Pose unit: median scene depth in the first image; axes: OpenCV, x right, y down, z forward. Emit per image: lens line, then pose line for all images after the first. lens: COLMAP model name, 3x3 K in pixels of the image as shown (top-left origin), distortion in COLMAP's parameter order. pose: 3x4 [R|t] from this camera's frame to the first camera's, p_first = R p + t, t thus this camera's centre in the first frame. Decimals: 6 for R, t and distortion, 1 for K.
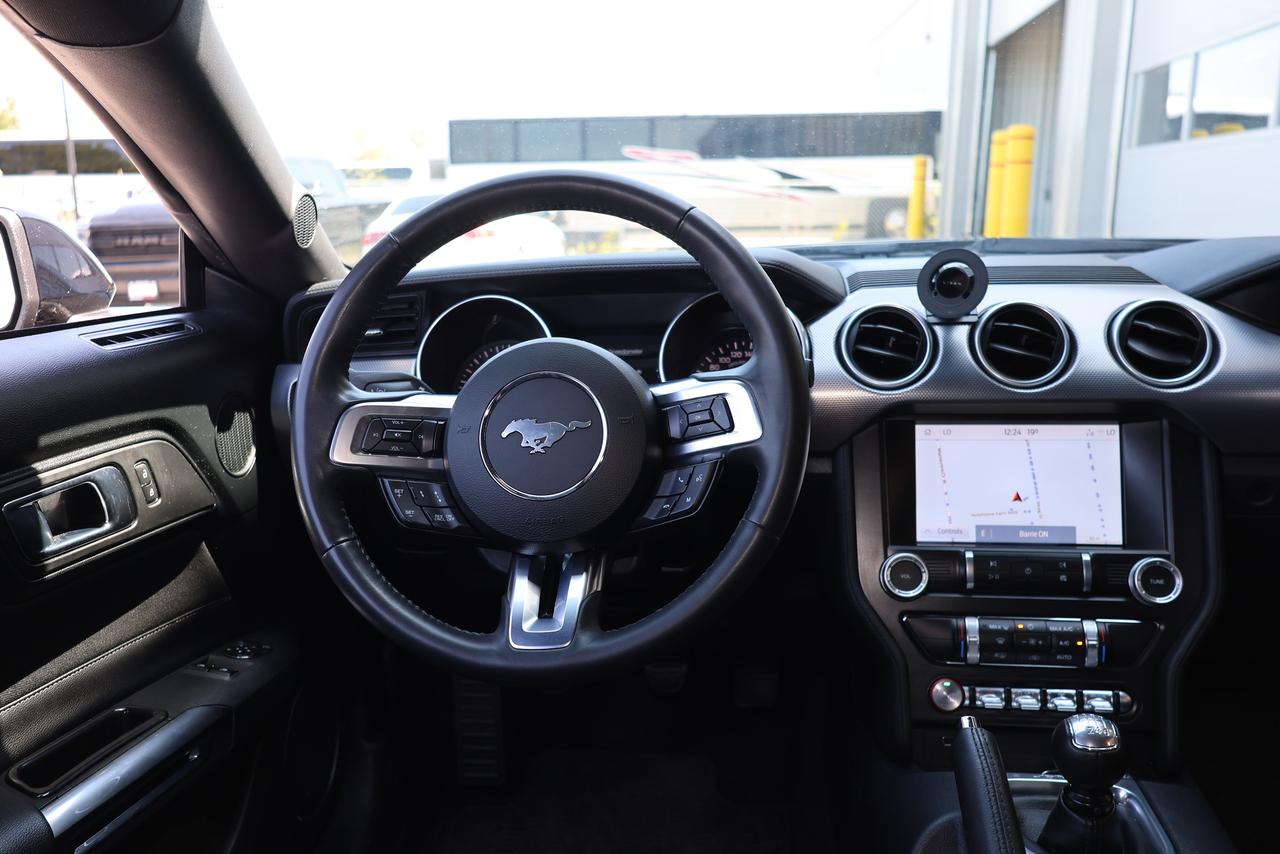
lens RADIAL K [[1106.0, 0, 631.4], [0, 1106.0, 426.4], [0, 0, 1]] dist [0.006282, 0.005269]
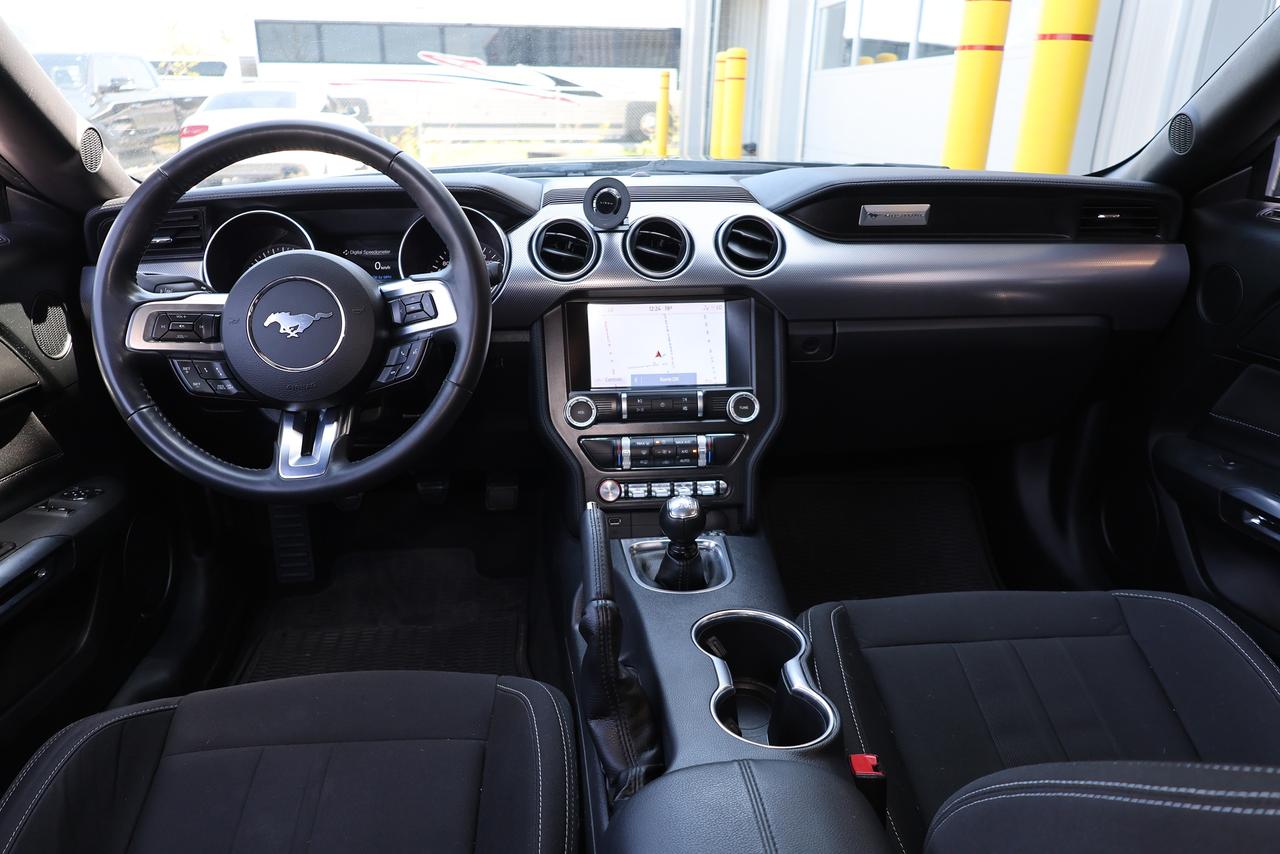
lens RADIAL K [[894.6, 0, 639.8], [0, 894.6, 430.0], [0, 0, 1]] dist [0.004669, 0.004597]
pose [[0.977324, -0.052659, 0.205095, 0.083196], [0.020627, 0.987653, 0.155294, -0.020998], [-0.210741, -0.147542, 0.966343, -0.144259]]
